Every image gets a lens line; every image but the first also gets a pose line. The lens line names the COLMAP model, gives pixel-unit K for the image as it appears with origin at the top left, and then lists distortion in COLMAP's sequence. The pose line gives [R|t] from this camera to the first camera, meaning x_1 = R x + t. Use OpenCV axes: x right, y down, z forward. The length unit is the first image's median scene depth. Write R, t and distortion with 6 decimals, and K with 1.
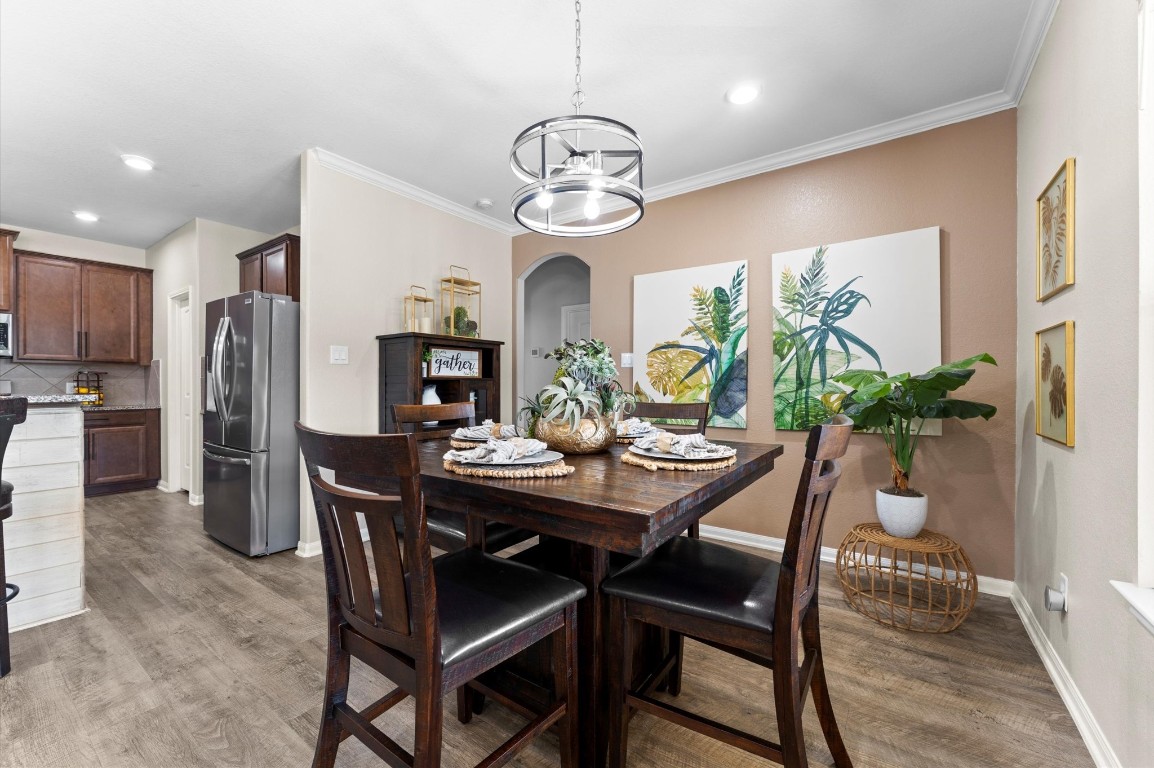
lens RADIAL K [[454.2, 0, 575.1], [0, 454.2, 387.6], [0, 0, 1]] dist [0.000595, 0.000024]
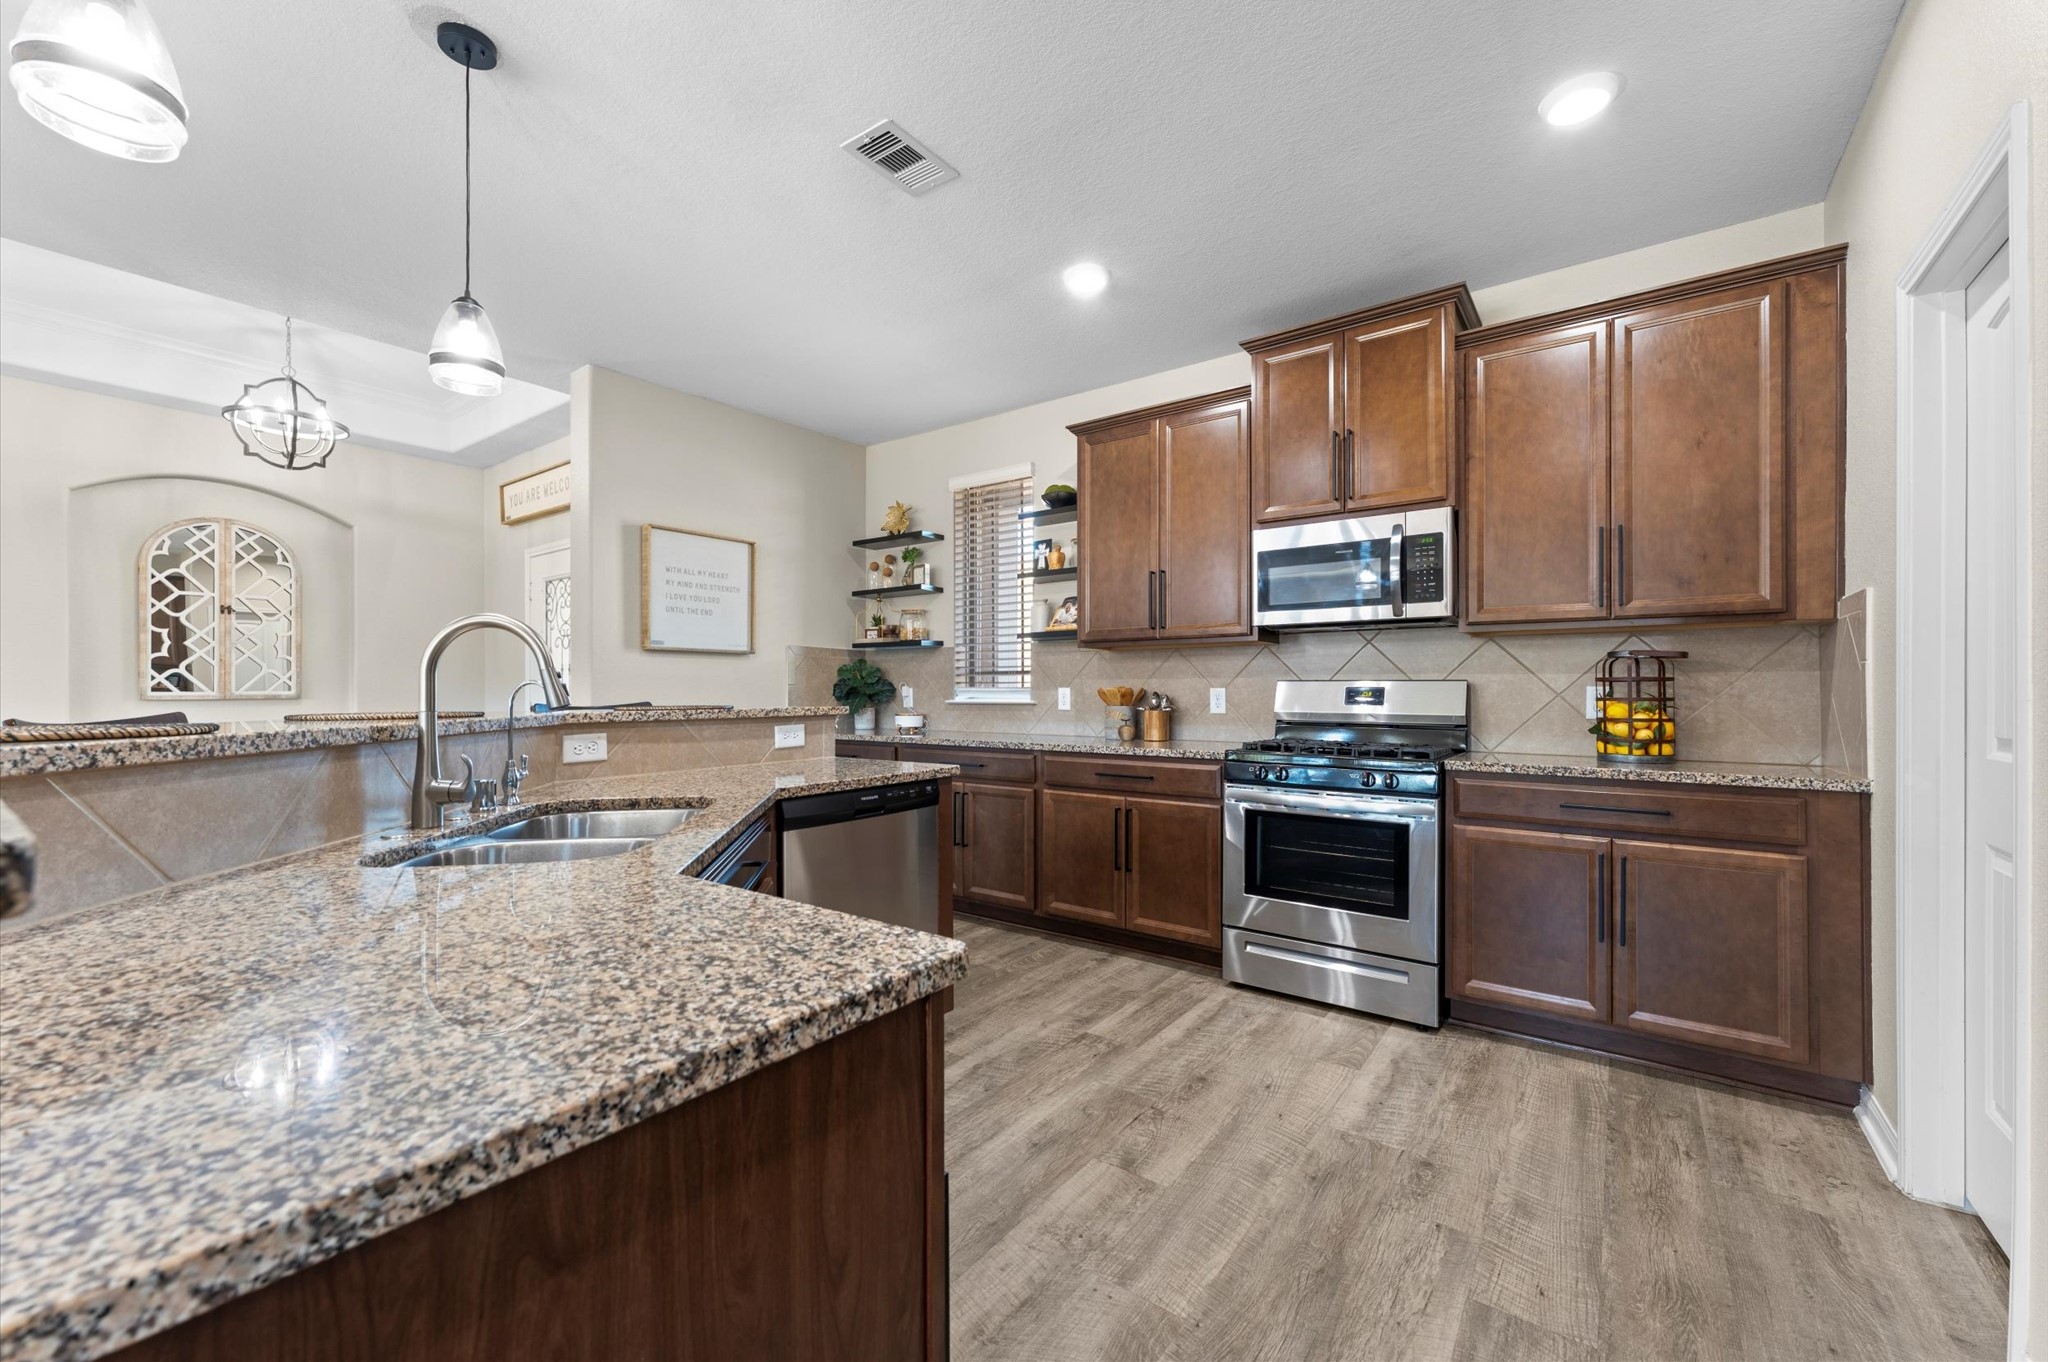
lens RADIAL K [[806.1, 0, 1020.6], [0, 806.1, 687.3], [0, 0, 1]] dist [0.000595, 0.000024]
pose [[-0.027238, -0.003684, -0.999622, -0.515691], [-0.005722, 0.999977, -0.003529, -0.005630], [0.999613, 0.005623, -0.027258, 0.611966]]
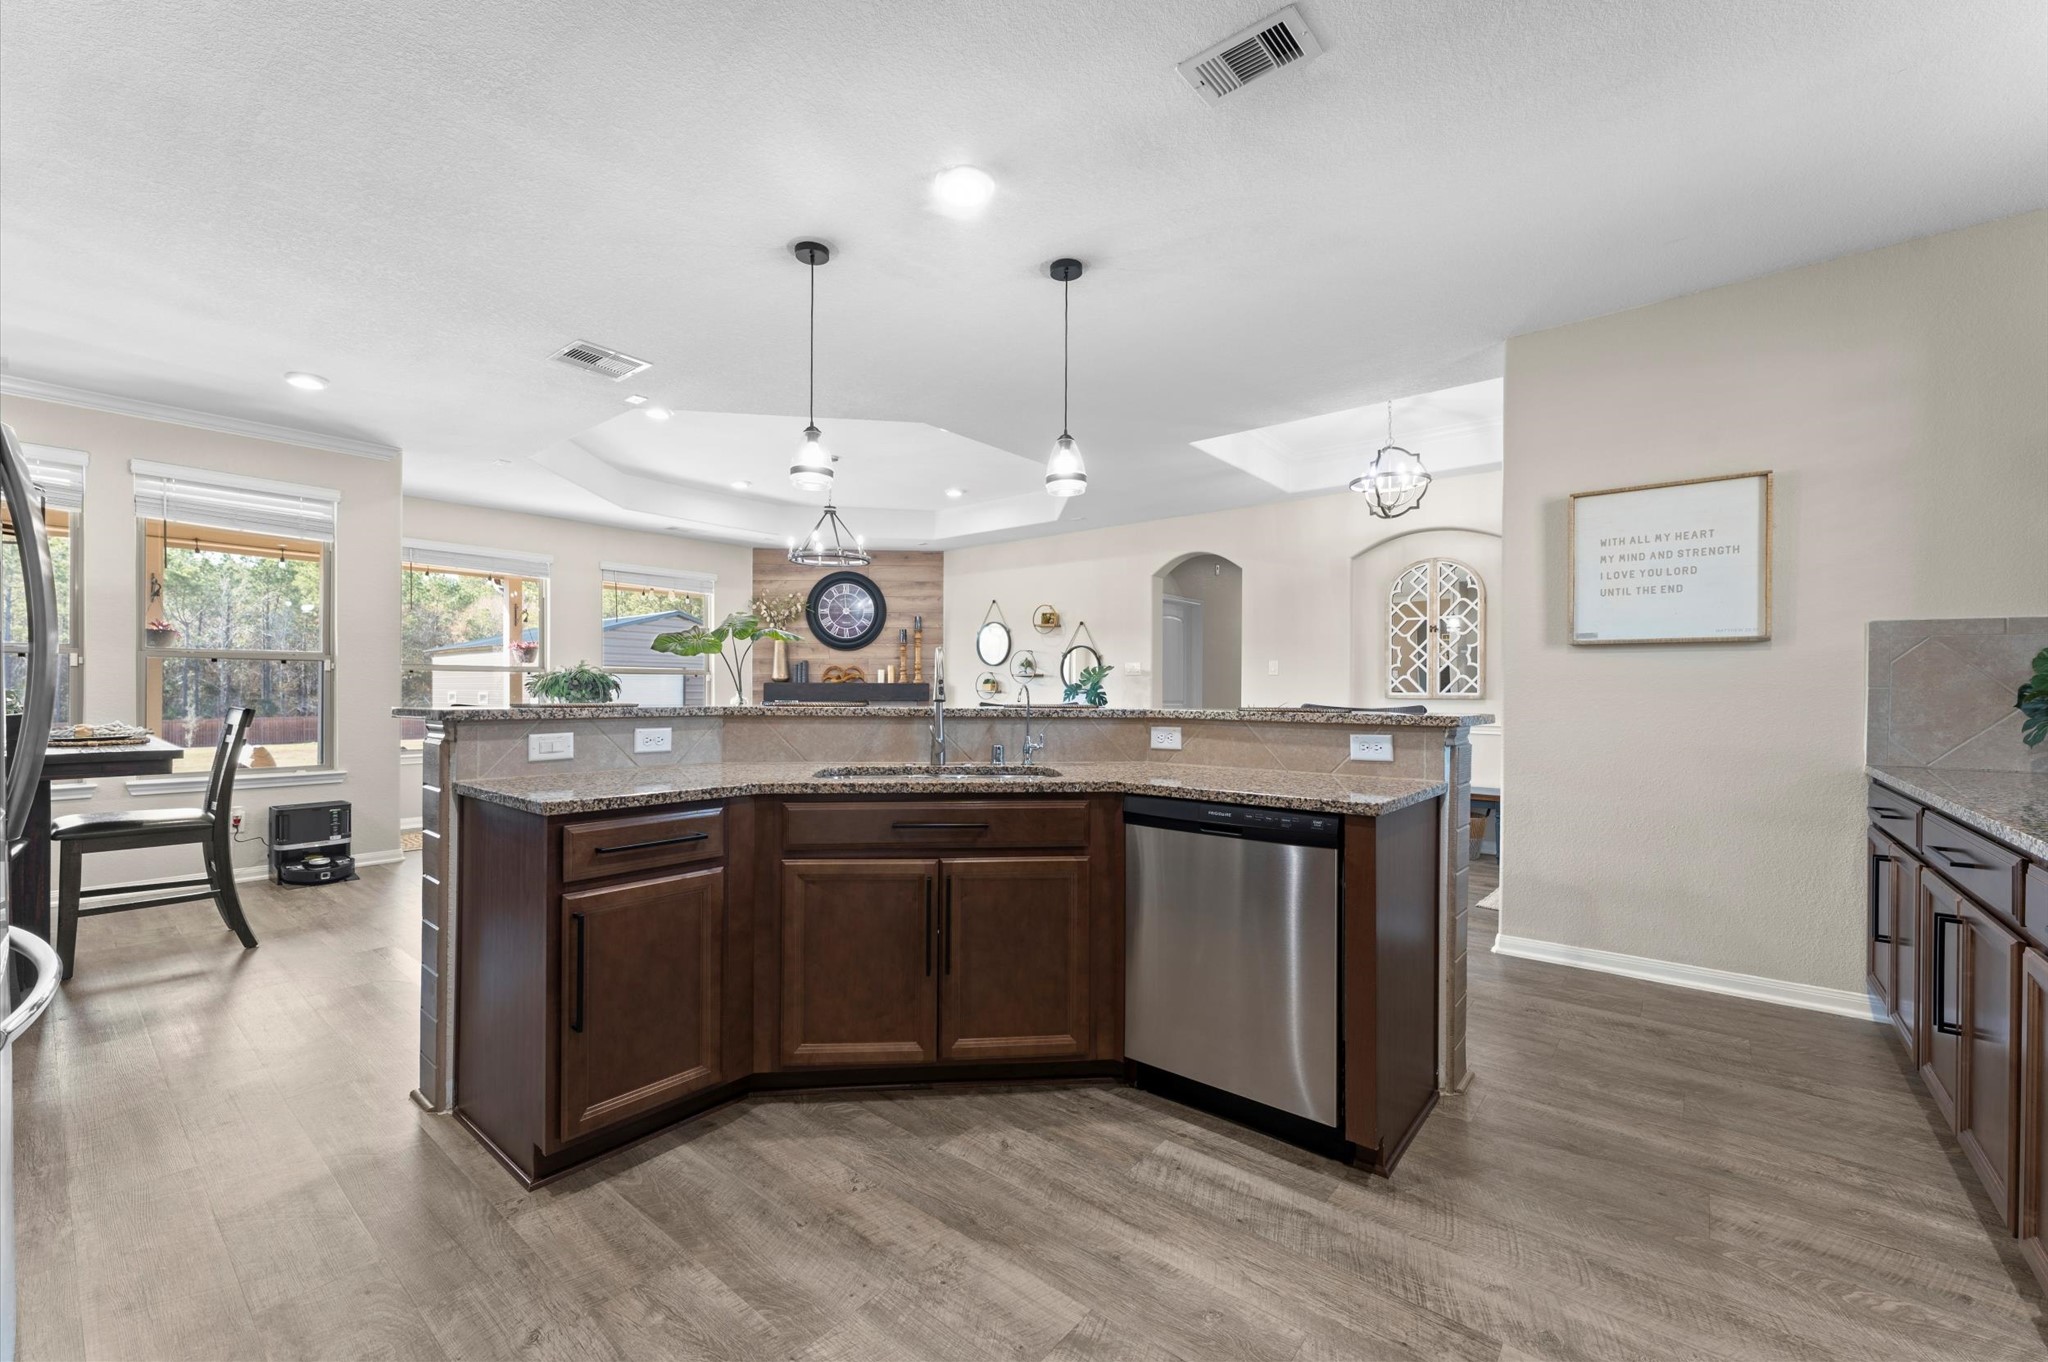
lens RADIAL K [[820.6, 0, 1015.7], [0, 820.6, 691.8], [0, 0, 1]] dist [0.000288, -0.000166]
pose [[-0.997430, -0.005523, 0.071431, -0.923849], [-0.004746, 0.999928, 0.011043, -0.010521], [-0.071487, 0.010676, -0.997384, 0.959484]]
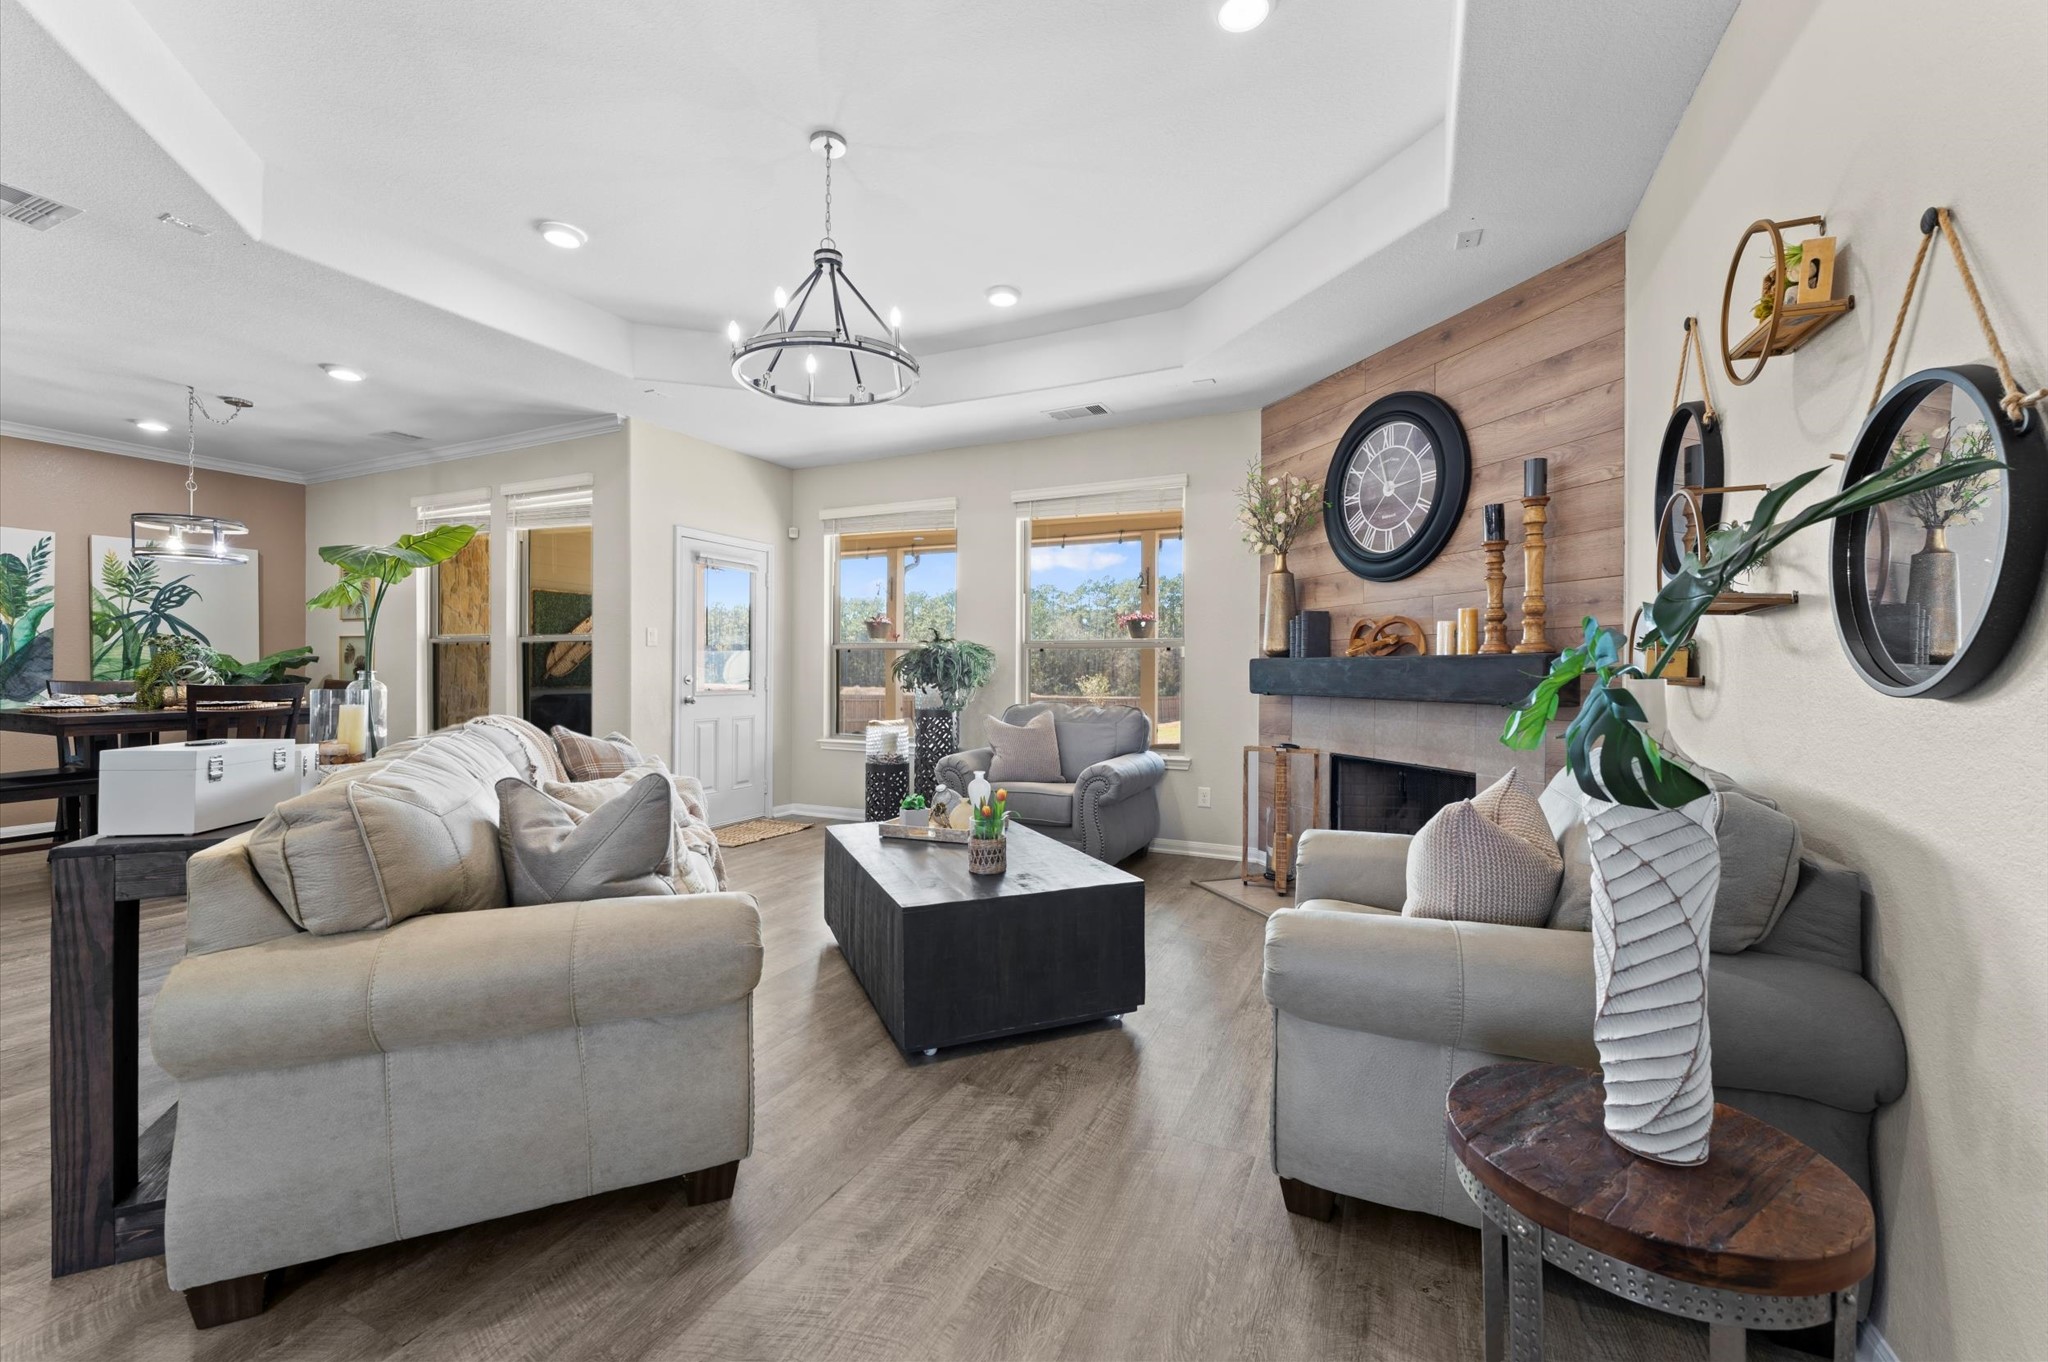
lens RADIAL K [[820.0, 0, 1024.0], [0, 820.0, 681.0], [0, 0, 1]] dist [0.001346, 0.000023]
pose [[-0.179012, -0.018545, 0.983672, -1.141762], [0.002136, 0.999813, 0.019238, -0.000518], [-0.983845, 0.005545, -0.178939, -0.463935]]
